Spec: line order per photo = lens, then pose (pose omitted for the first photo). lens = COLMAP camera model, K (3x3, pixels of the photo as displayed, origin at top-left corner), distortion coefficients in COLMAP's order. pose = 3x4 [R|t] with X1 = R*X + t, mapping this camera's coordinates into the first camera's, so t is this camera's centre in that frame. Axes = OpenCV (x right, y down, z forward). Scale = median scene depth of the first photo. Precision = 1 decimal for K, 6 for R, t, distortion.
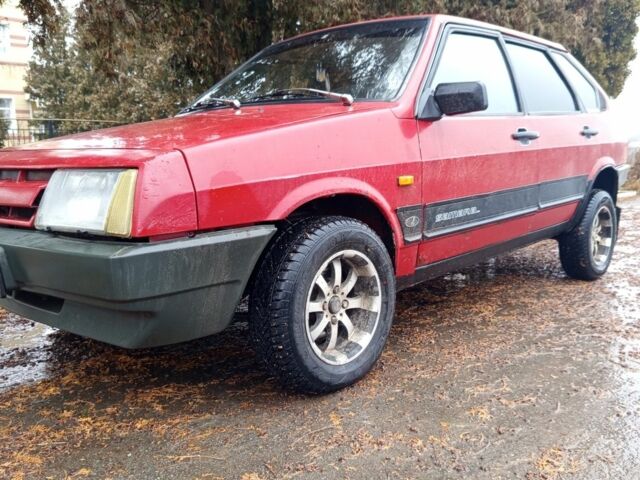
lens RADIAL K [[568.9, 0, 317.1], [0, 568.9, 245.6], [0, 0, 1]] dist [0.069647, -0.128248]
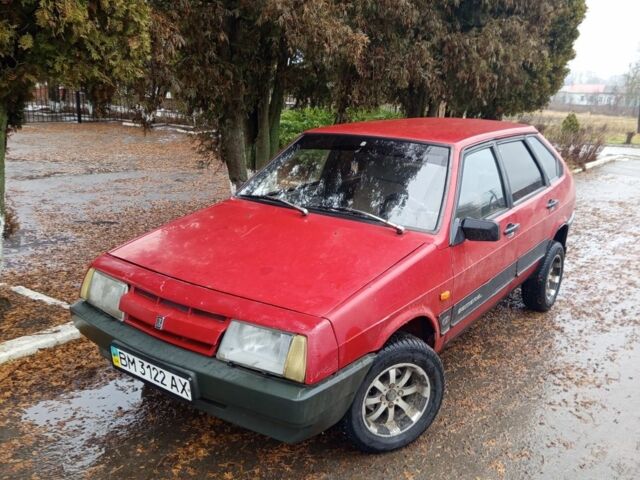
lens RADIAL K [[560.2, 0, 320.9], [0, 560.2, 245.0], [0, 0, 1]] dist [0.061956, -0.127310]
pose [[0.992941, 0.015066, 0.117647, -0.290027], [-0.026427, 0.995068, 0.095613, -0.335379], [-0.115626, -0.098047, 0.988442, -0.302378]]
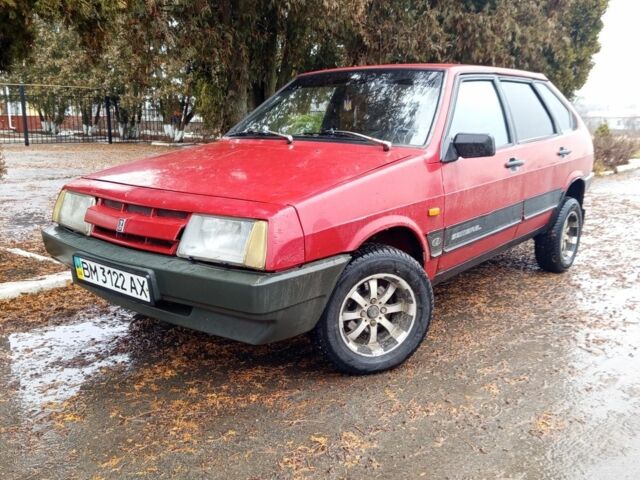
lens RADIAL K [[562.8, 0, 320.0], [0, 562.8, 240.0], [0, 0, 1]] dist [0.075278, -0.142644]
pose [[0.997902, 0.011680, 0.063680, -0.172325], [-0.014796, 0.998705, 0.048679, -0.100423], [-0.063029, -0.049519, 0.996782, -0.257593]]
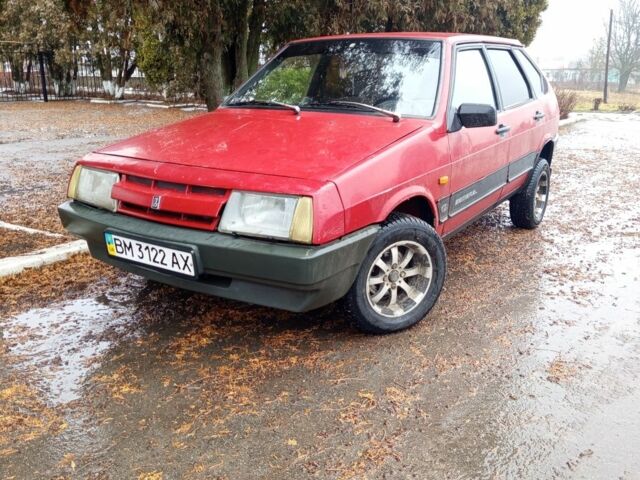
lens RADIAL K [[555.1, 0, 320.0], [0, 555.1, 240.0], [0, 0, 1]] dist [0.107427, -0.213440]
pose [[0.987106, -0.025172, 0.158076, -0.334601], [0.005055, 0.991967, 0.126398, -0.132686], [-0.159987, -0.123969, 0.979304, -0.286272]]
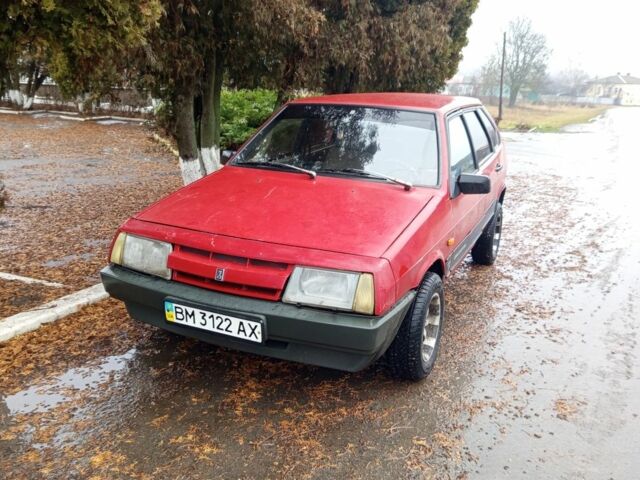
lens RADIAL K [[552.0, 0, 318.9], [0, 552.0, 247.8], [0, 0, 1]] dist [0.060378, -0.125594]
pose [[0.952403, -0.038096, 0.302453, -0.619417], [0.000859, 0.992492, 0.122306, -0.266526], [-0.304842, -0.116225, 0.945285, -0.335072]]
